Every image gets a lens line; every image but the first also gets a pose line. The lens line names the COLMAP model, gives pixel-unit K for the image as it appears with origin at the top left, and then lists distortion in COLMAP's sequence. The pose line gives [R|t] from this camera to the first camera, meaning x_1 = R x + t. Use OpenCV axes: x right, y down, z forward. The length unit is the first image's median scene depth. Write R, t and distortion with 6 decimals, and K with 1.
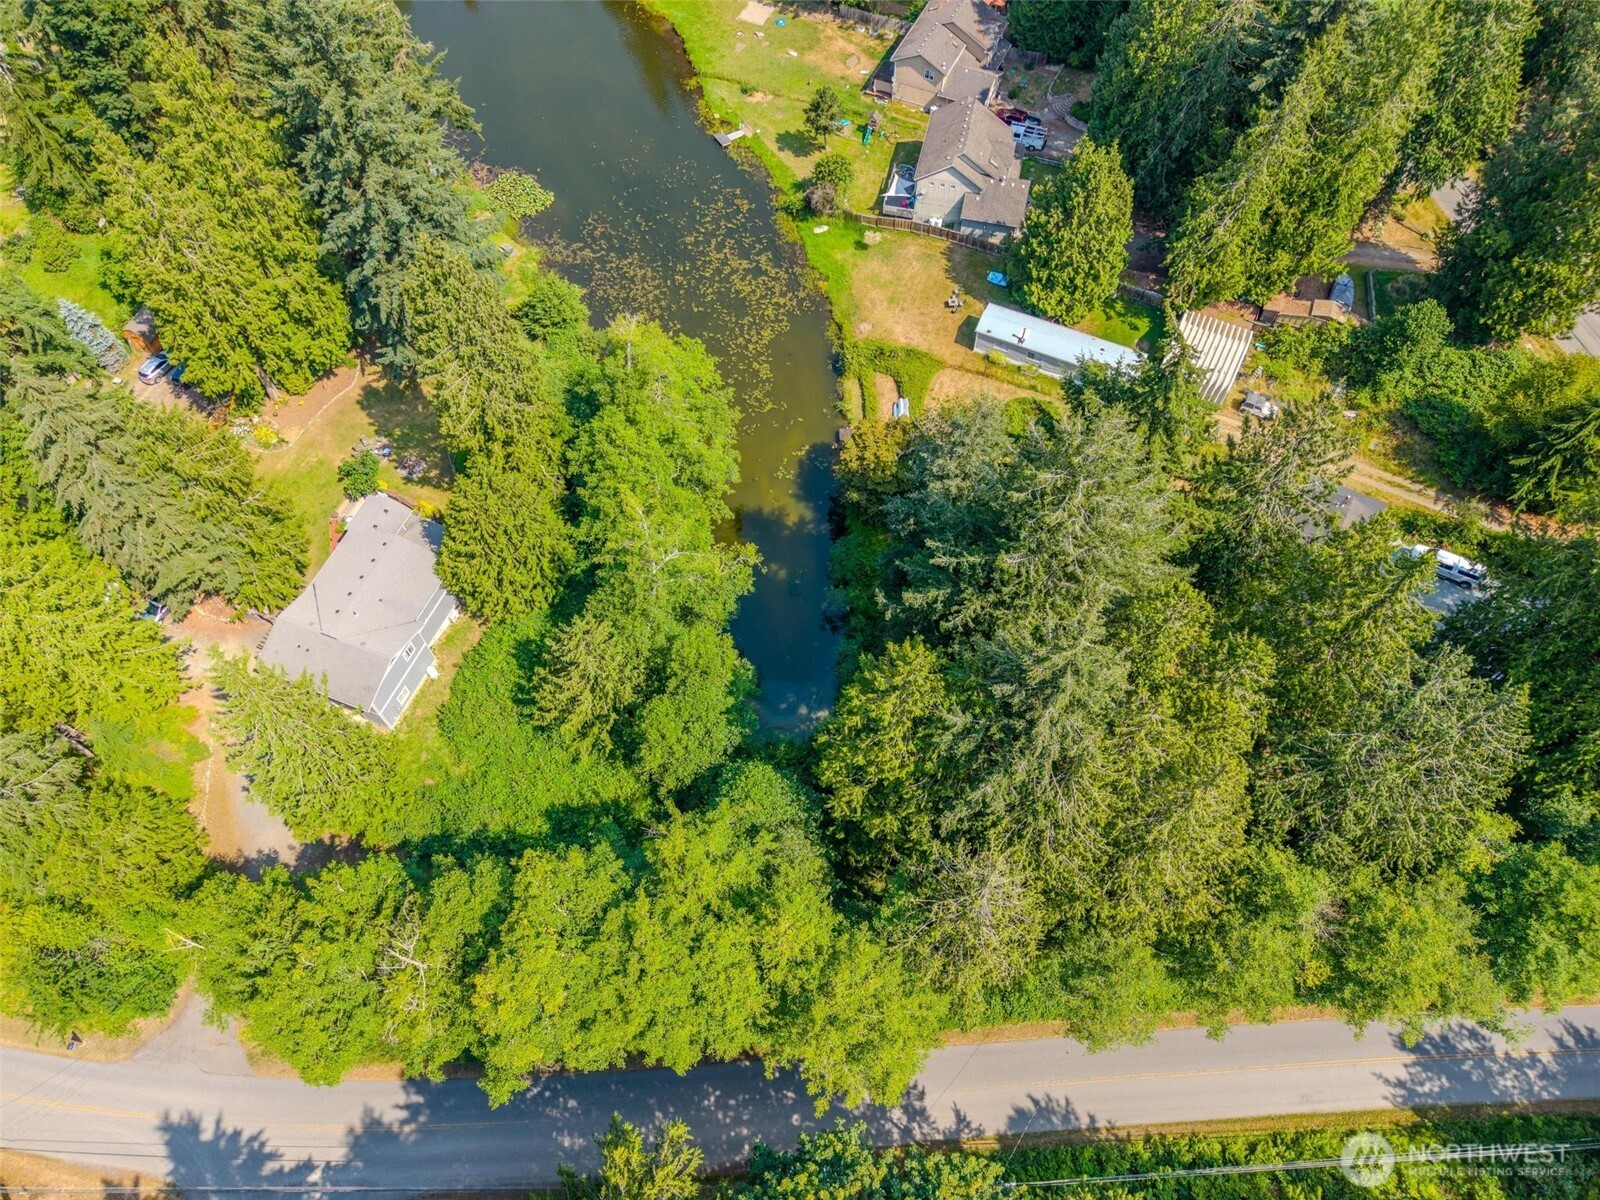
lens RADIAL K [[1074.1, 0, 794.7], [0, 1074.1, 603.6], [0, 0, 1]] dist [0.029826, -0.030896]
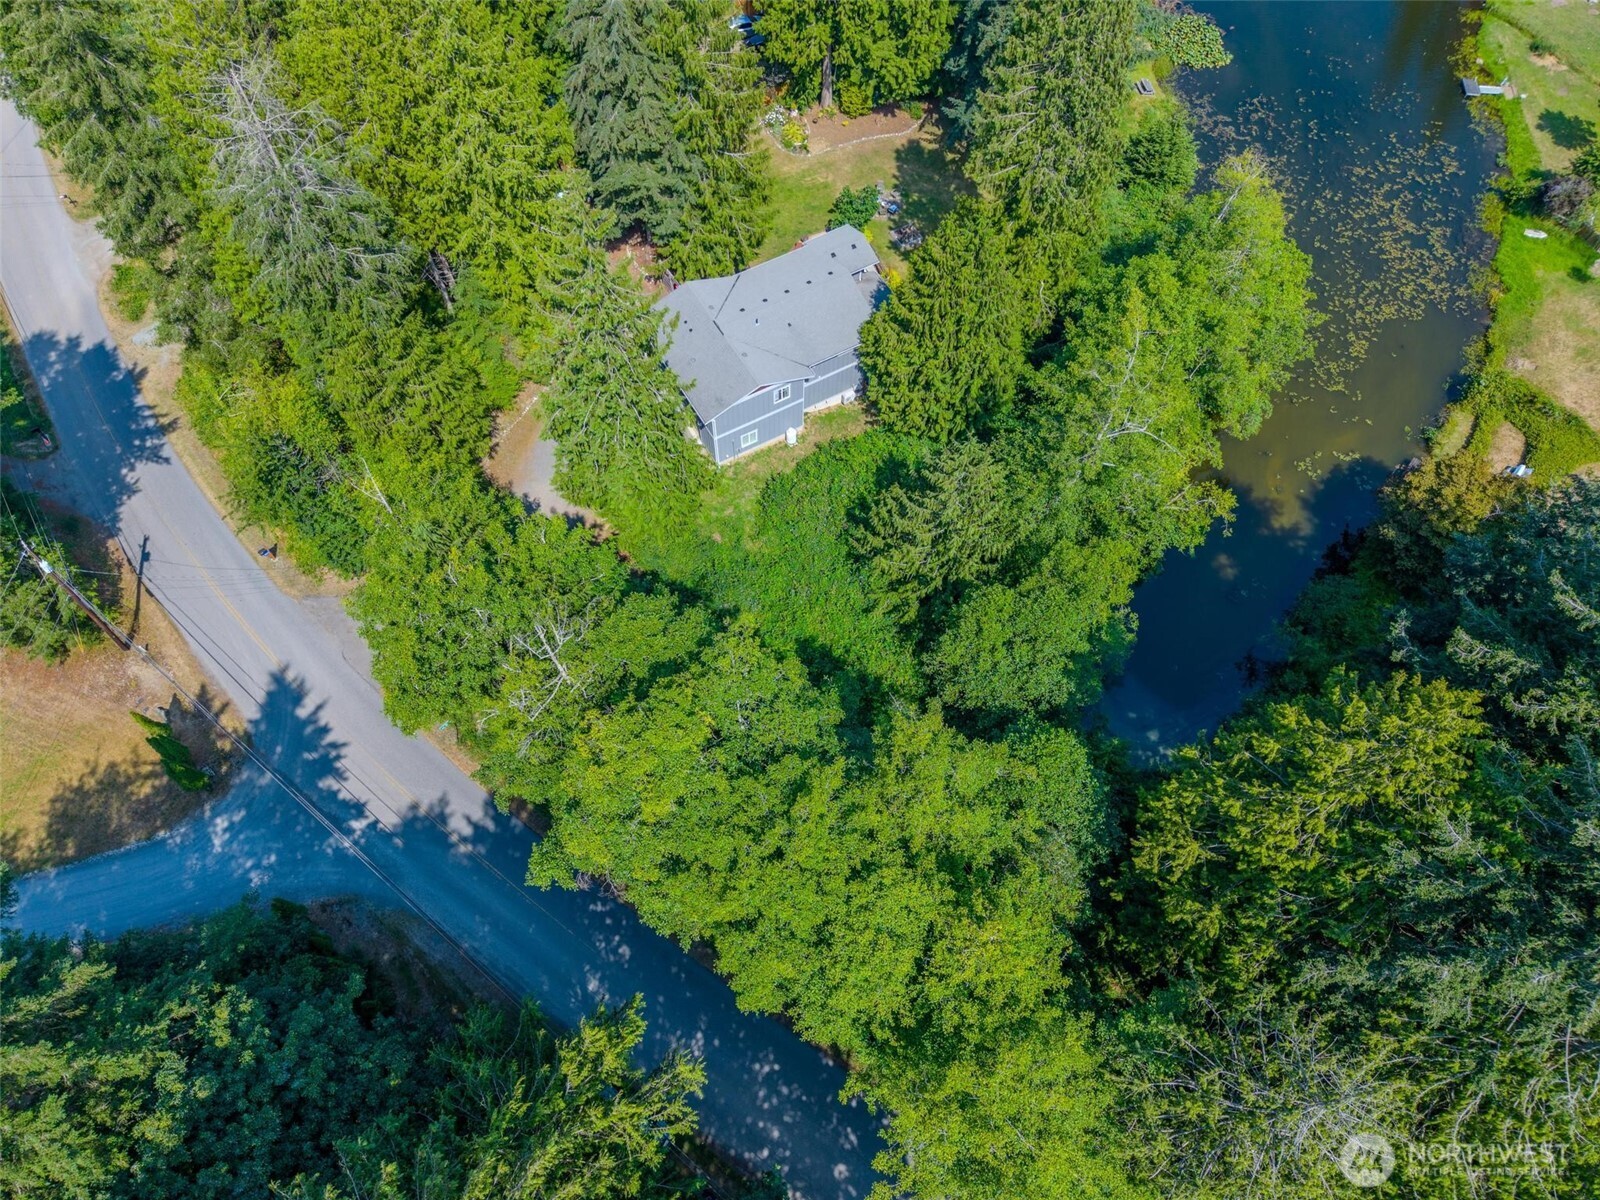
lens RADIAL K [[1074.1, 0, 794.9], [0, 1074.1, 605.8], [0, 0, 1]] dist [0.029826, -0.030896]
pose [[0.778955, 0.549311, -0.302468, -0.010912], [-0.547988, 0.830781, 0.097528, 0.110763], [0.304858, 0.089778, 0.948157, 0.273793]]
